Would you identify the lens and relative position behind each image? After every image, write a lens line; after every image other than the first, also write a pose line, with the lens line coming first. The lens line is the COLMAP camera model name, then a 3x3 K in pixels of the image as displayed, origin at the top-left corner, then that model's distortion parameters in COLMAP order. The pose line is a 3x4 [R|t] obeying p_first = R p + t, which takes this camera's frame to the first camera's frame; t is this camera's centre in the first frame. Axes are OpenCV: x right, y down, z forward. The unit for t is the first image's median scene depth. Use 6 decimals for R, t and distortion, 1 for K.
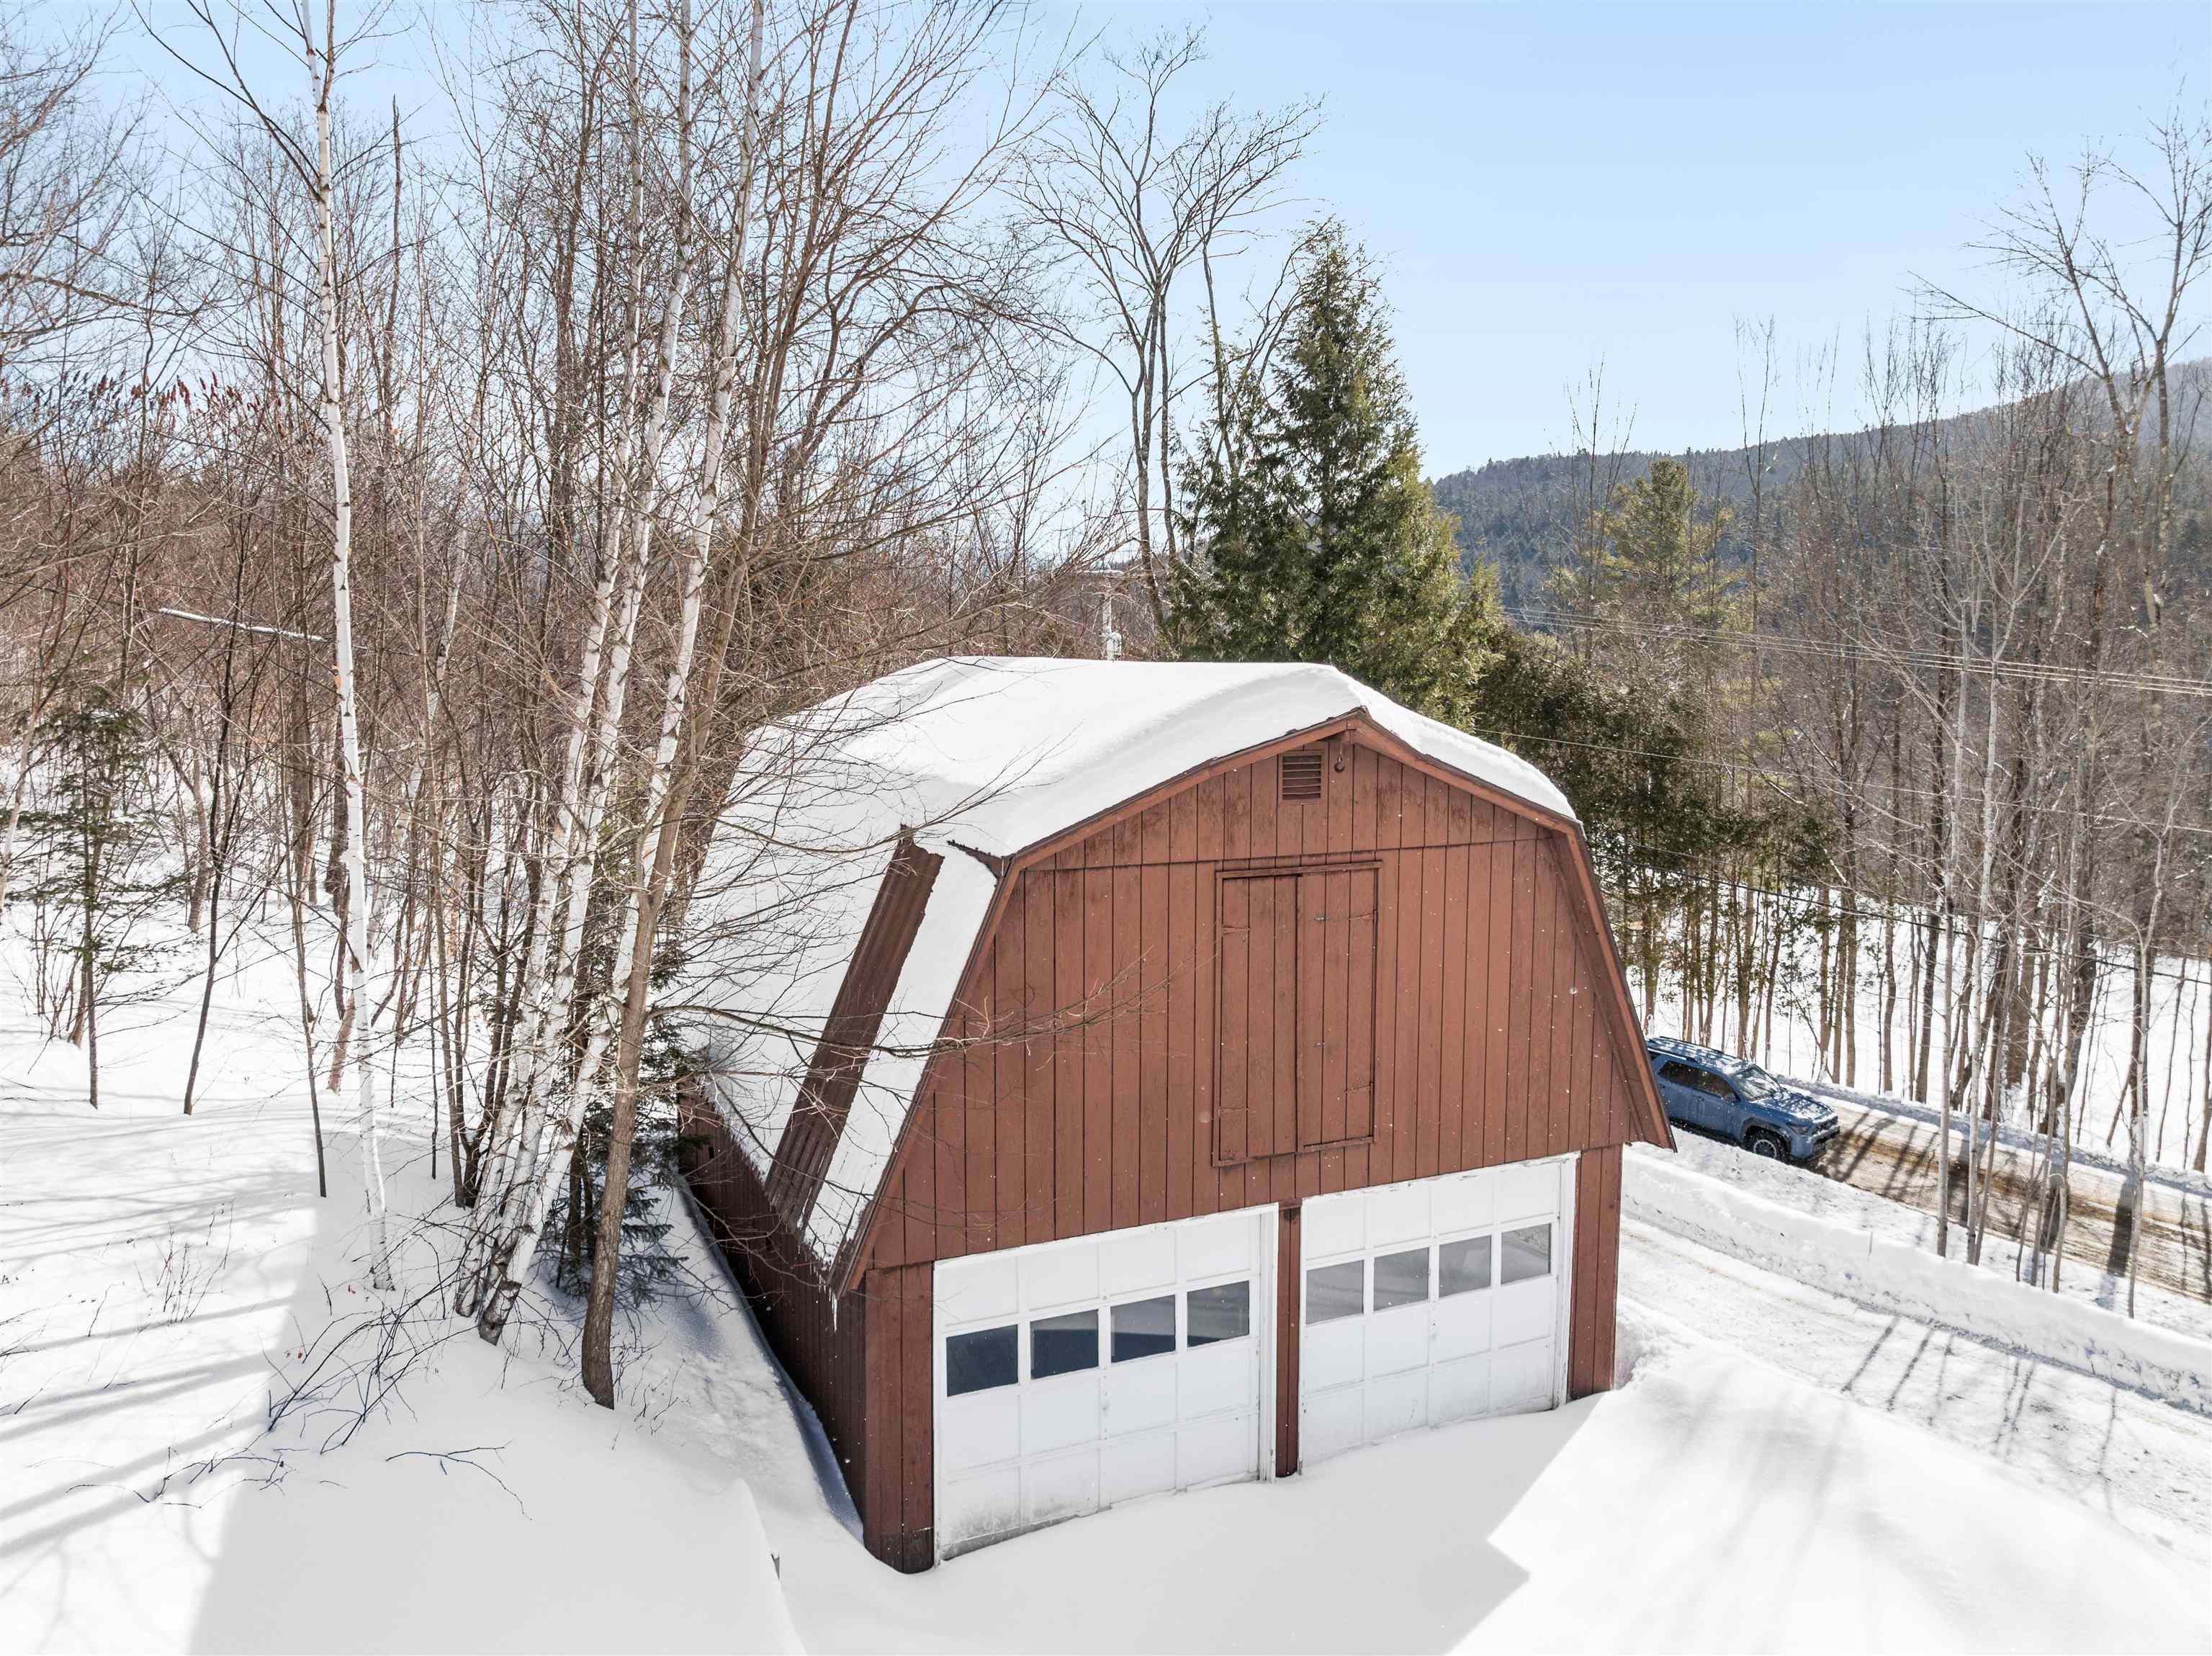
lens RADIAL K [[1555.7, 0, 1106.0], [0, 1555.7, 828.0], [0, 0, 1]] dist [-0.026702, 0.001519]
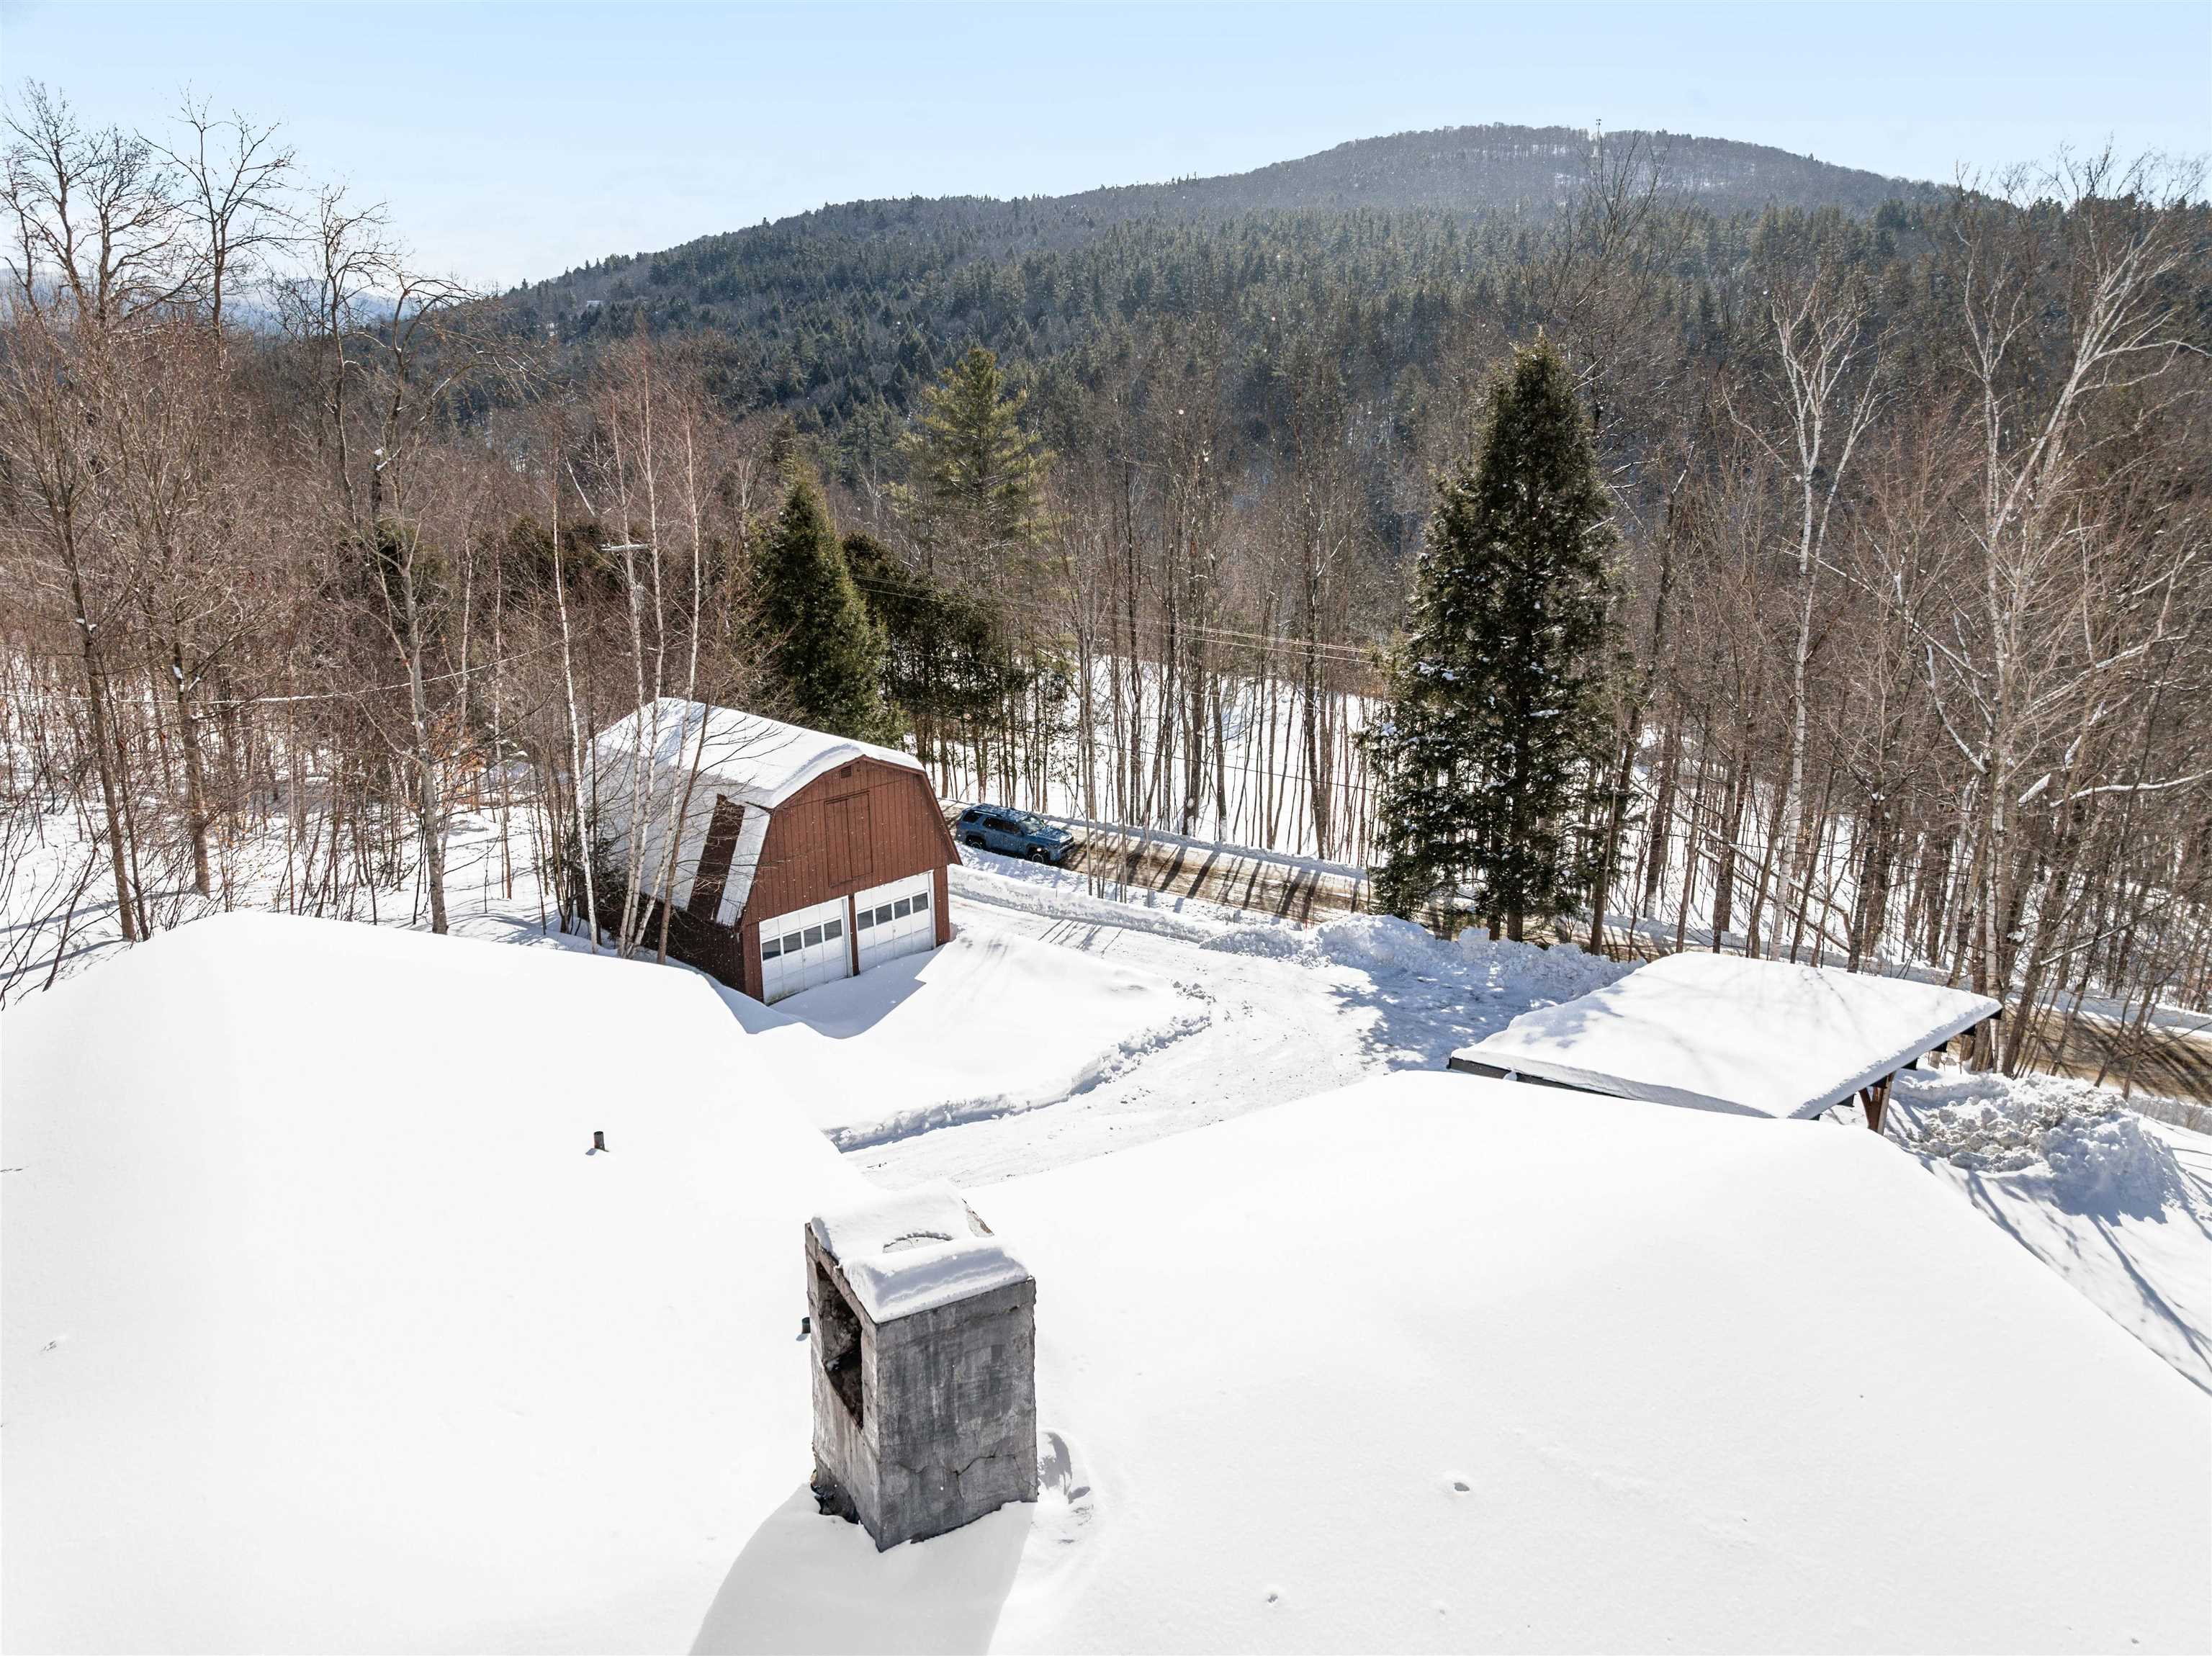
lens RADIAL K [[1555.7, 0, 1106.0], [0, 1555.7, 828.0], [0, 0, 1]] dist [-0.026702, 0.001519]
pose [[0.918862, -0.115564, 0.377276, -0.585337], [0.053744, 0.983894, 0.170484, -0.414759], [-0.390901, -0.136375, 0.910274, -2.108214]]
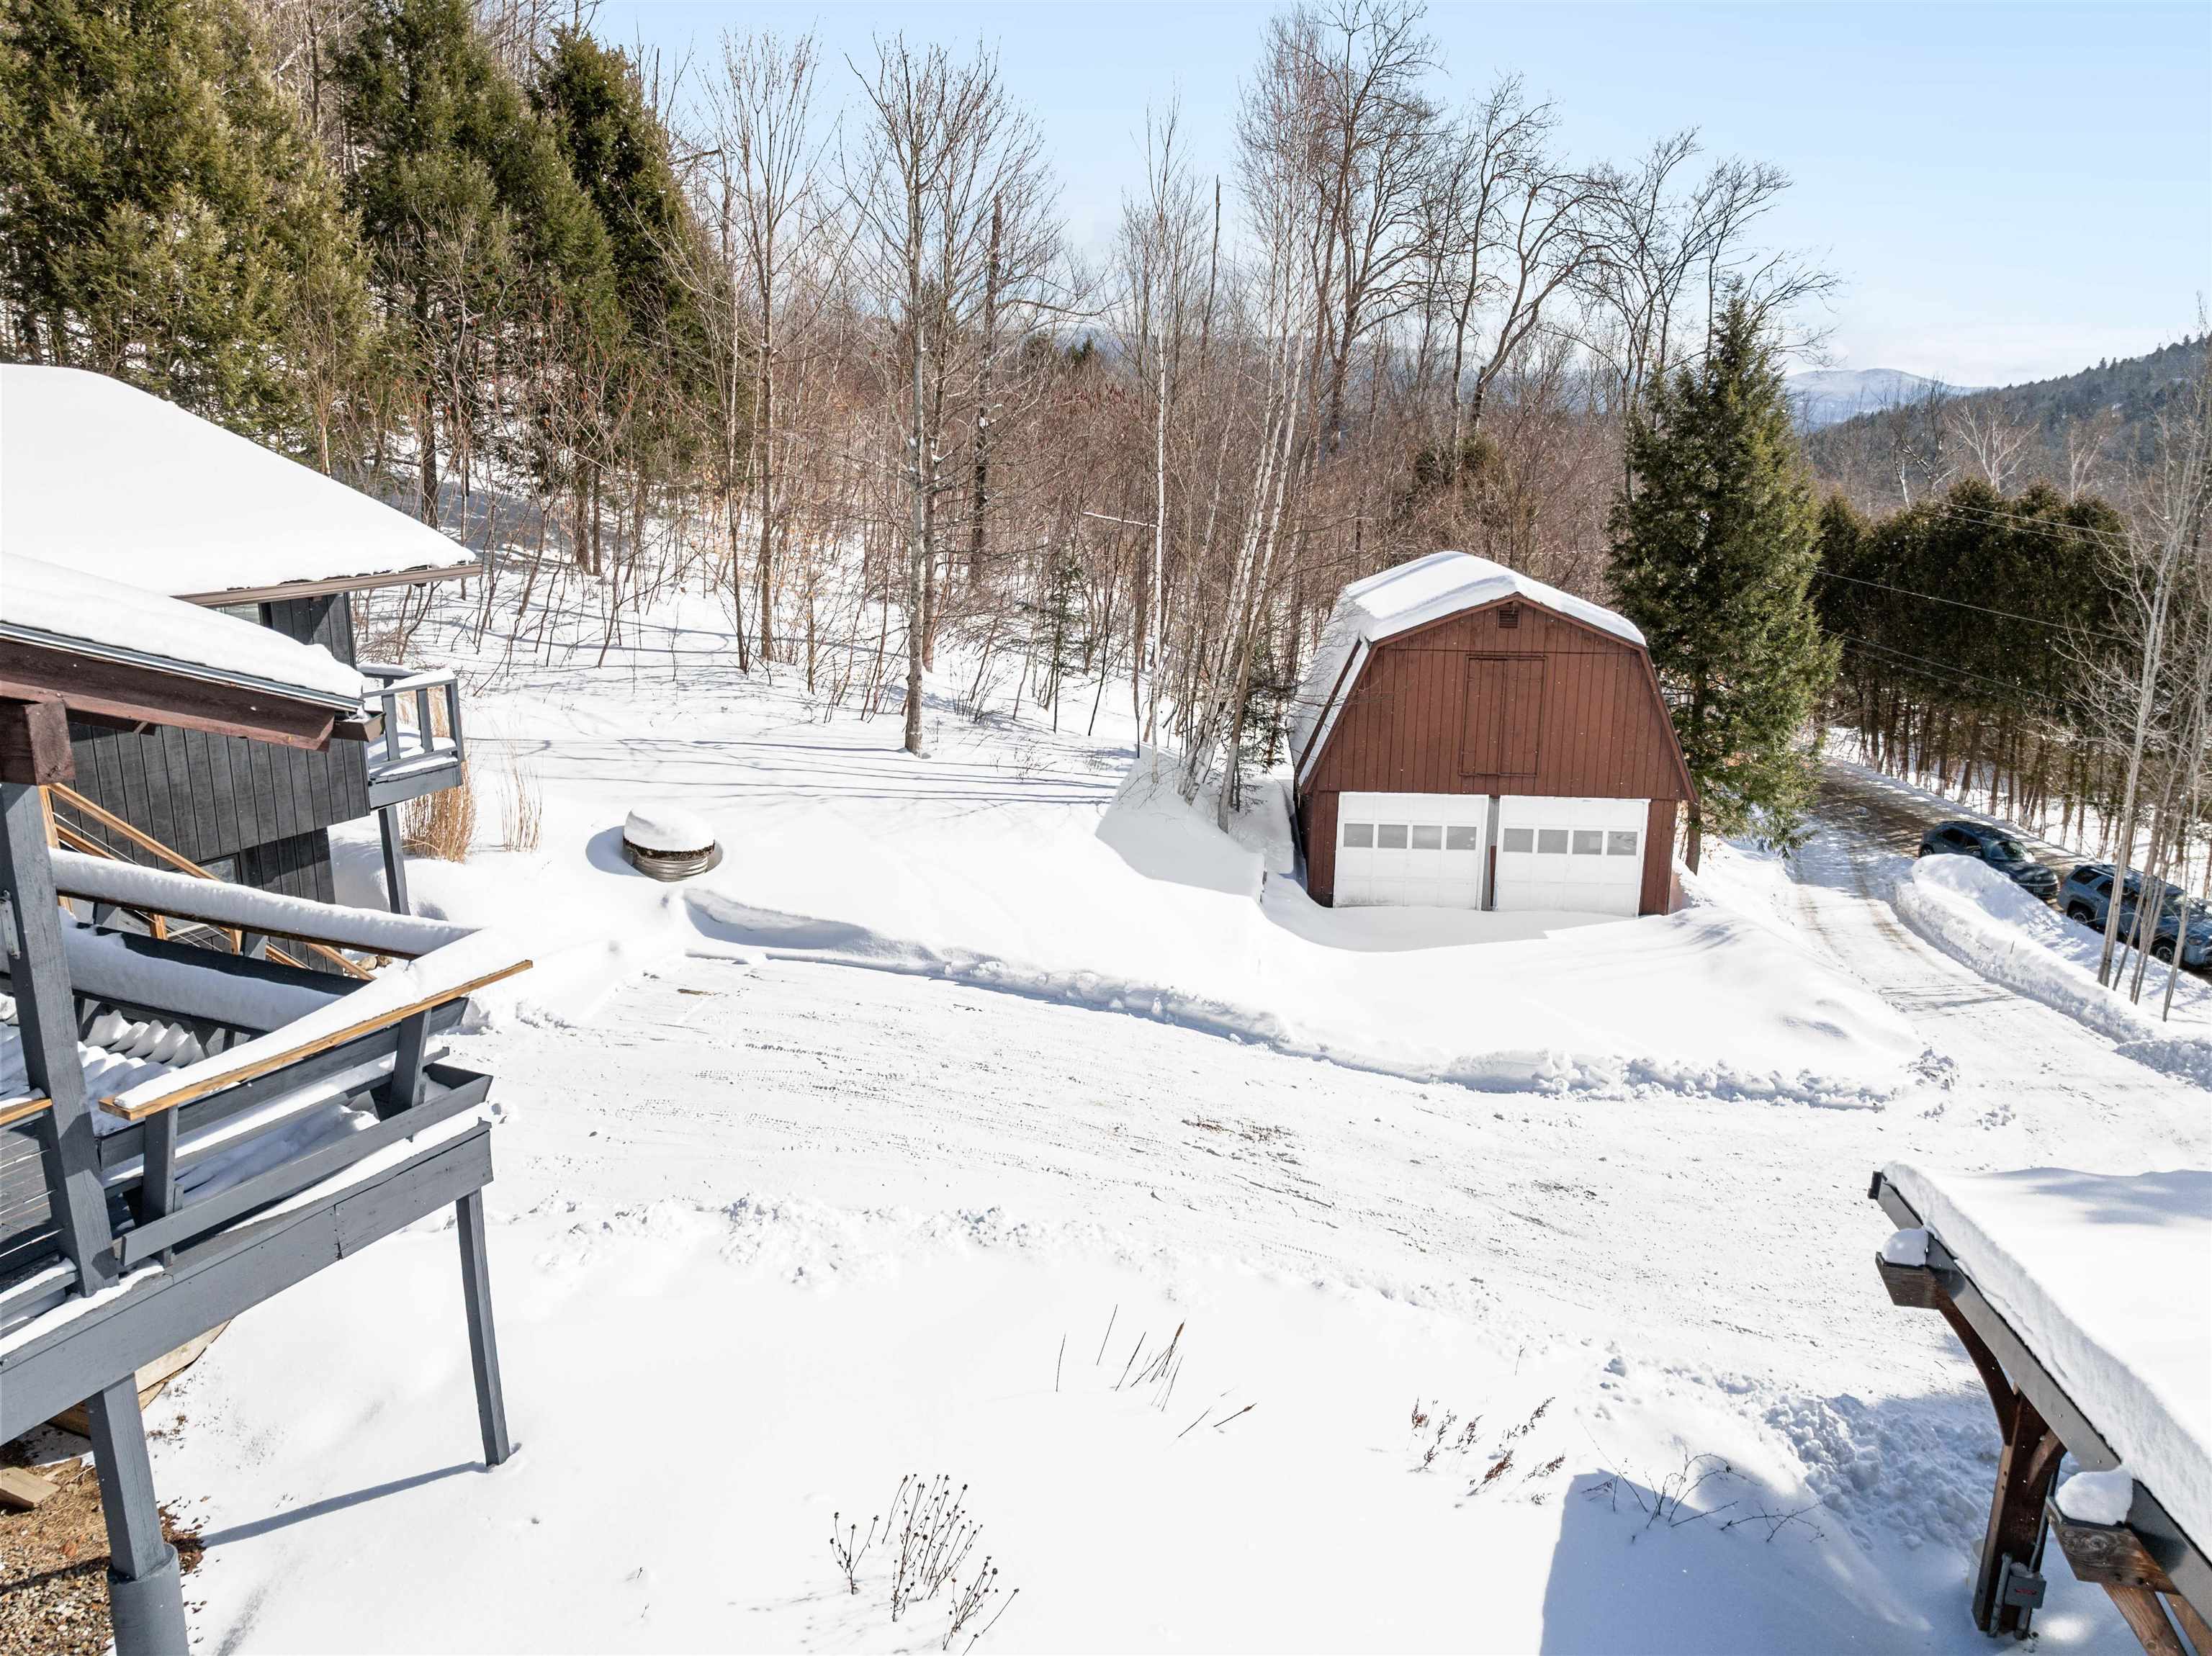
lens RADIAL K [[1555.7, 0, 1106.0], [0, 1555.7, 828.0], [0, 0, 1]] dist [-0.026702, 0.001519]
pose [[0.875817, 0.115476, -0.468625, 0.680580], [-0.065596, 0.990426, 0.121462, 0.033805], [0.478165, -0.075639, 0.875007, -1.319327]]
